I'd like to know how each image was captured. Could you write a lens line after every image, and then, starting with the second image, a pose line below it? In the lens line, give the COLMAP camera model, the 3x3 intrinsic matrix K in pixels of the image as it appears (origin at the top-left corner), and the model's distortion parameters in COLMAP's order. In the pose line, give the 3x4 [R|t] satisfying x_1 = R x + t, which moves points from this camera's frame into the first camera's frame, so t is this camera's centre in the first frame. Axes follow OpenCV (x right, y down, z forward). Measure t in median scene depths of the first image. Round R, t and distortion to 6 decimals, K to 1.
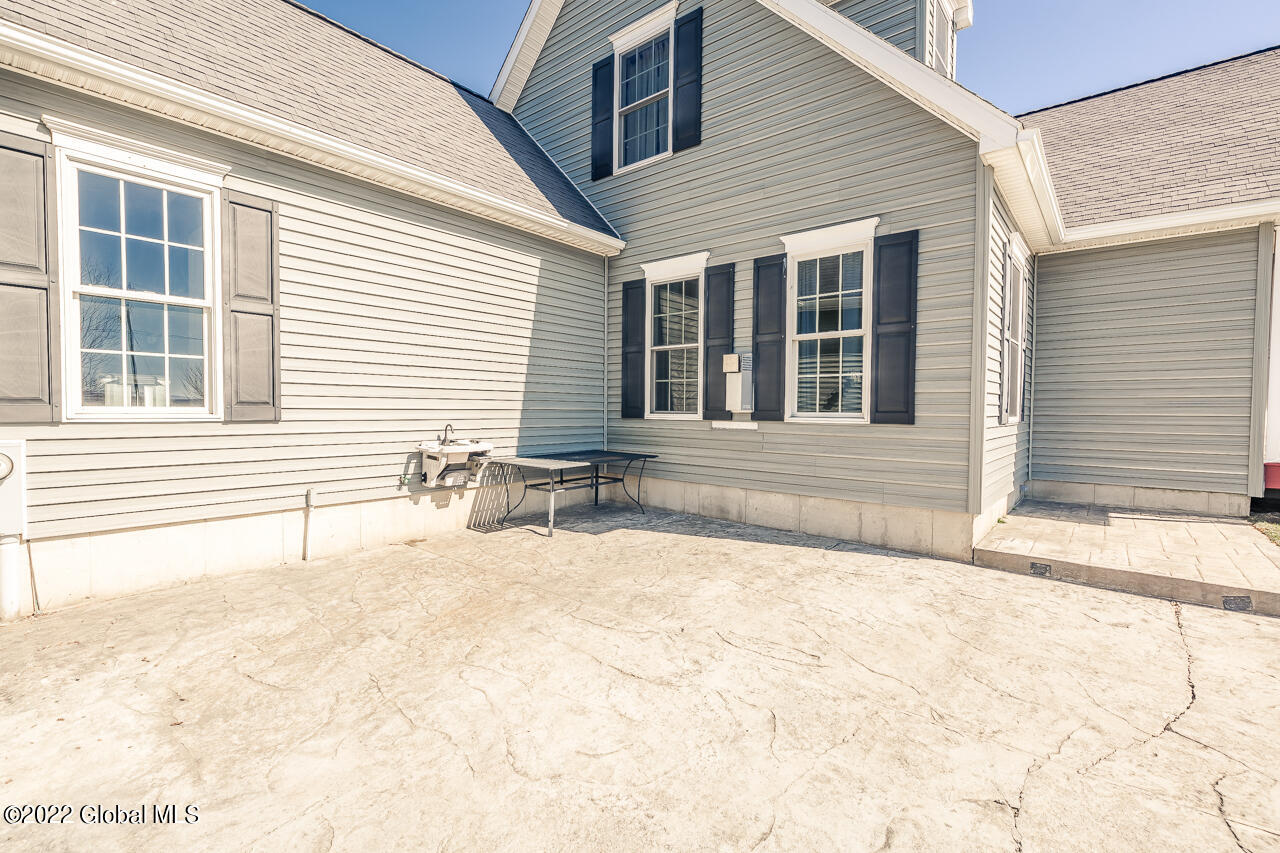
lens RADIAL K [[571.6, 0, 638.7], [0, 571.6, 426.5], [0, 0, 1]] dist [0.006553, -0.000998]
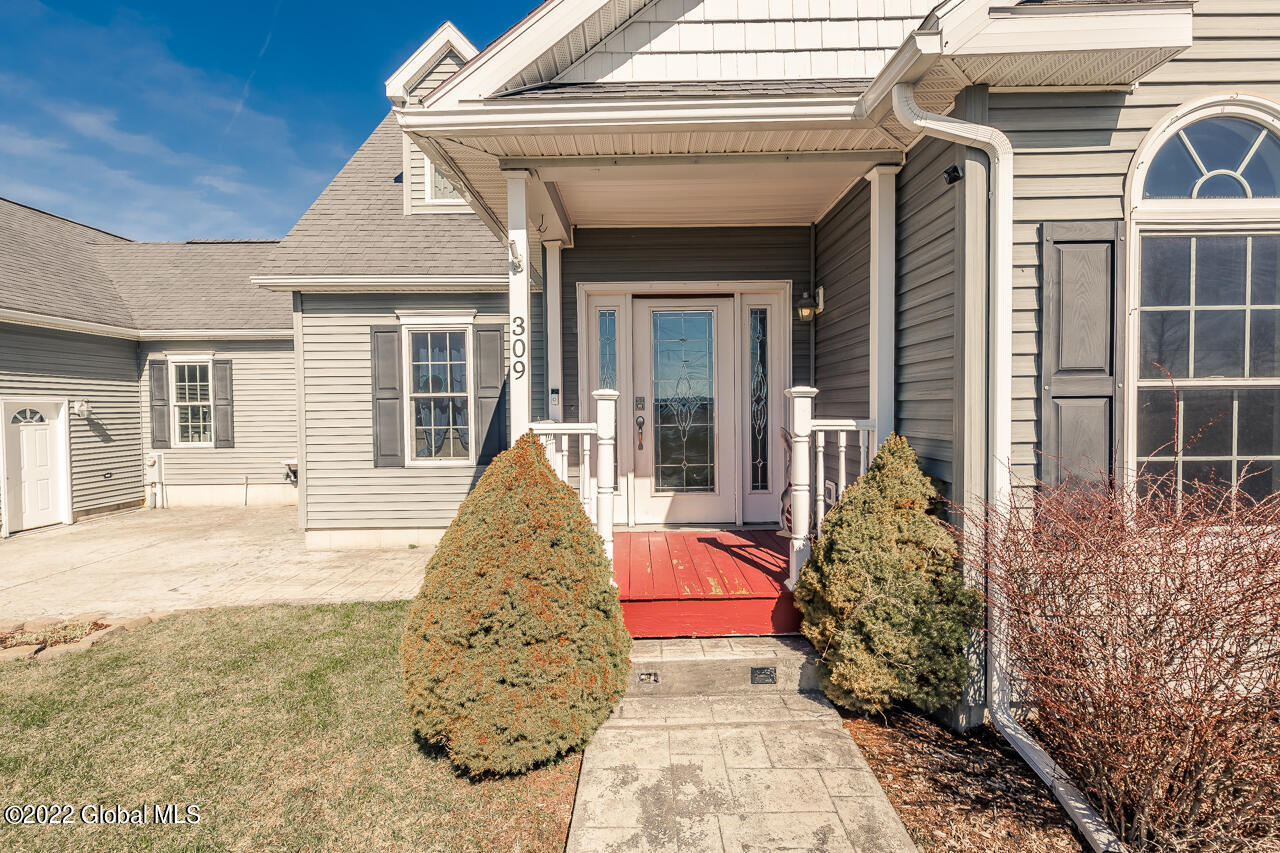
lens RADIAL K [[571.6, 0, 638.7], [0, 571.6, 426.5], [0, 0, 1]] dist [0.006553, -0.000998]
pose [[0.640185, 0.008258, -0.768177, 1.977368], [-0.010070, 0.999947, 0.002357, -0.101878], [0.768155, 0.006227, 0.640234, 0.631824]]
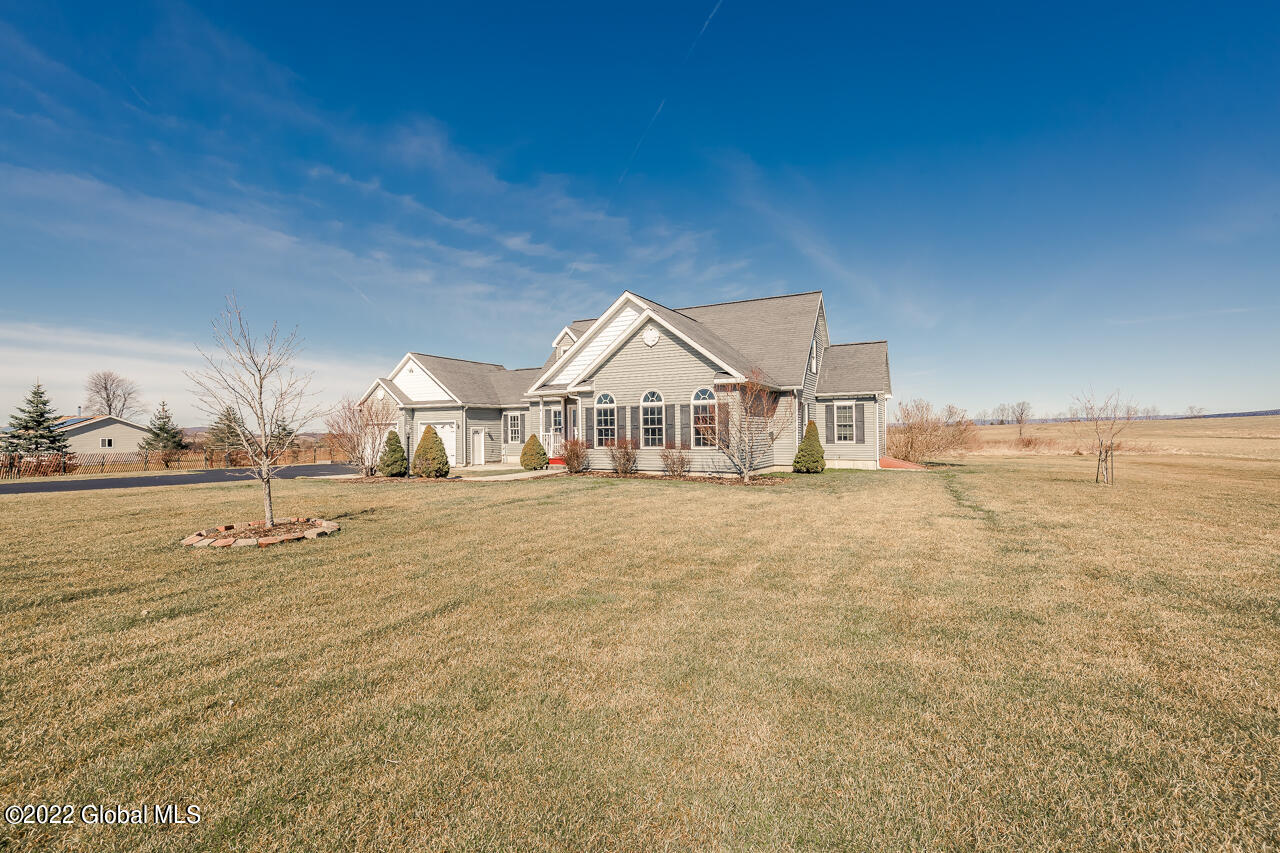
lens RADIAL K [[571.6, 0, 638.7], [0, 571.6, 426.5], [0, 0, 1]] dist [0.006553, -0.000998]
pose [[0.205991, -0.020811, -0.978333, 5.662065], [-0.019379, 0.999491, -0.025341, -0.057447], [0.978362, 0.024179, 0.205483, 0.761371]]
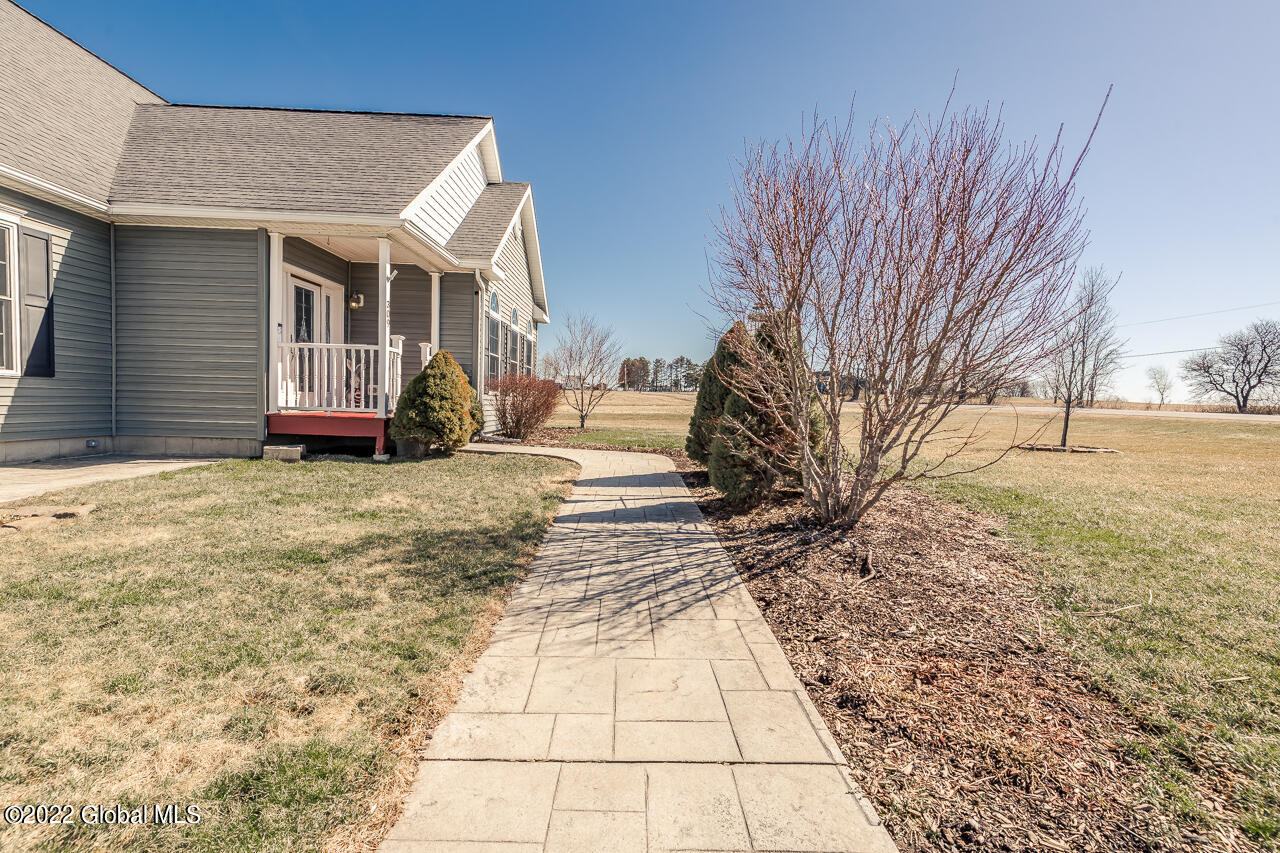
lens RADIAL K [[571.6, 0, 638.7], [0, 571.6, 426.5], [0, 0, 1]] dist [0.006553, -0.000998]
pose [[0.759463, -0.014599, 0.650387, 0.967758], [-0.000695, 0.999729, 0.023252, 0.067089], [-0.650550, -0.018111, 0.759247, -0.588799]]
